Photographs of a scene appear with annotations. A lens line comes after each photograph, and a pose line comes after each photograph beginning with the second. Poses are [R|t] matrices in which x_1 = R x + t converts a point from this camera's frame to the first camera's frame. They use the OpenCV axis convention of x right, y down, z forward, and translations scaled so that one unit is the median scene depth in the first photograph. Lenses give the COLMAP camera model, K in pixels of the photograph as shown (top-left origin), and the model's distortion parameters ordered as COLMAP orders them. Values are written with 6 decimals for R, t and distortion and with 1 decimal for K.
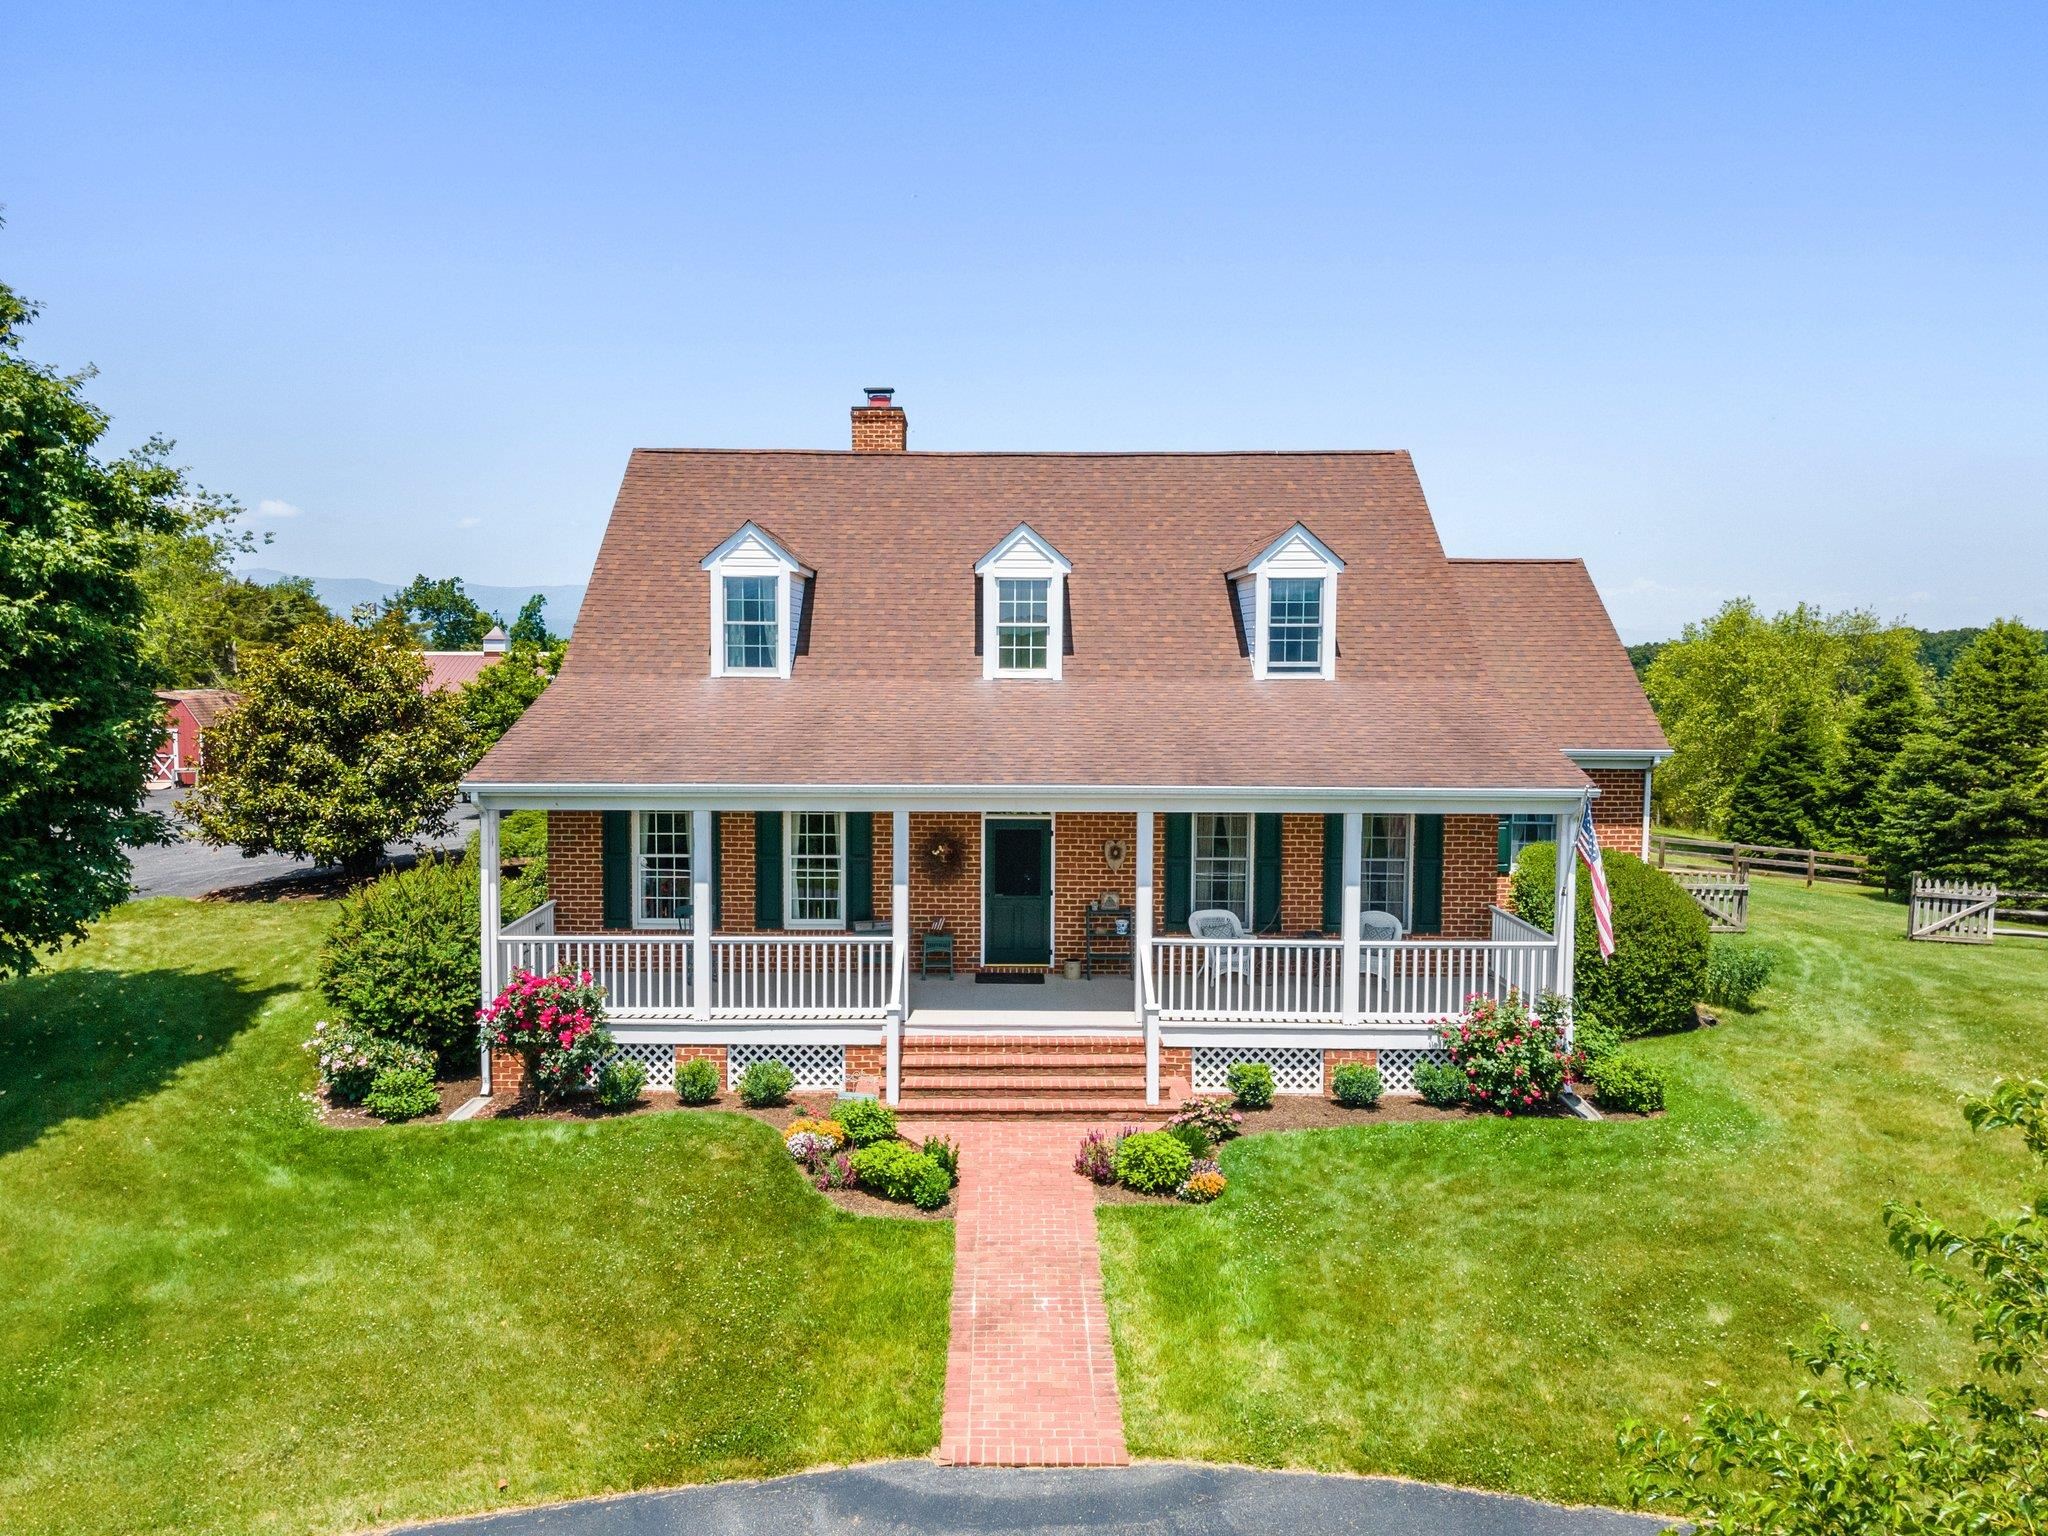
lens RADIAL K [[1501.7, 0, 976.2], [0, 1501.7, 770.7], [0, 0, 1]] dist [0.004365, 0.045530]
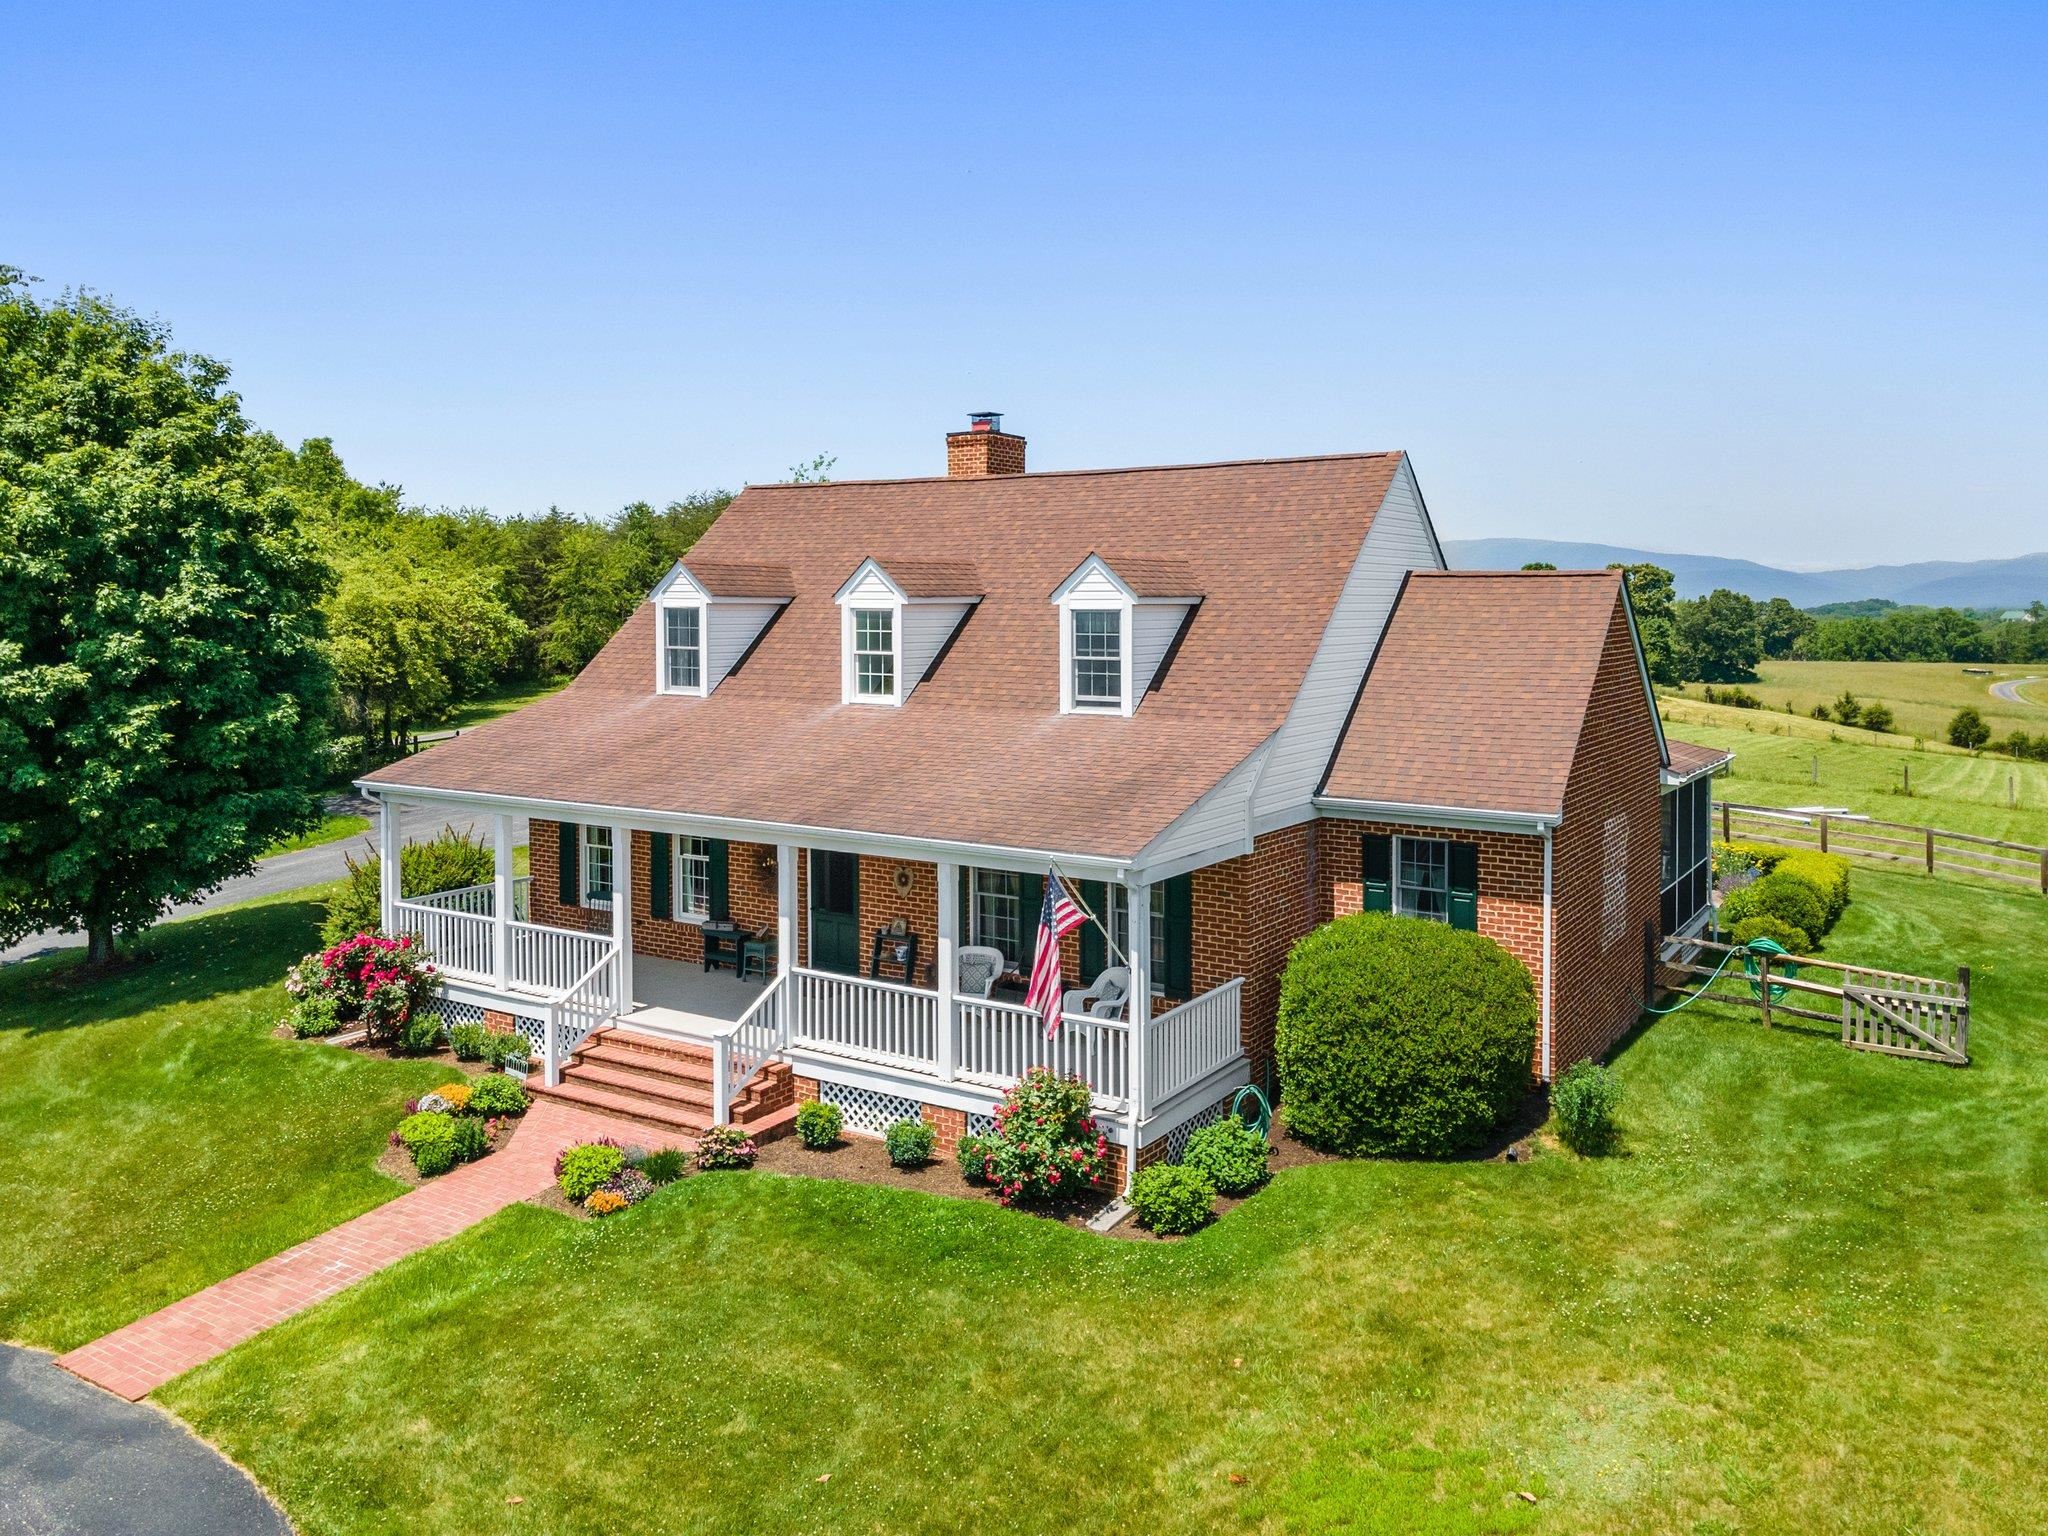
lens RADIAL K [[1531.5, 0, 1017.7], [0, 1531.5, 645.1], [0, 0, 1]] dist [-0.000525, 0.057450]
pose [[0.844842, 0.007637, -0.534961, 0.717768], [-0.036369, 0.998405, -0.043184, -0.063155], [0.533778, 0.055940, 0.843772, 0.150129]]
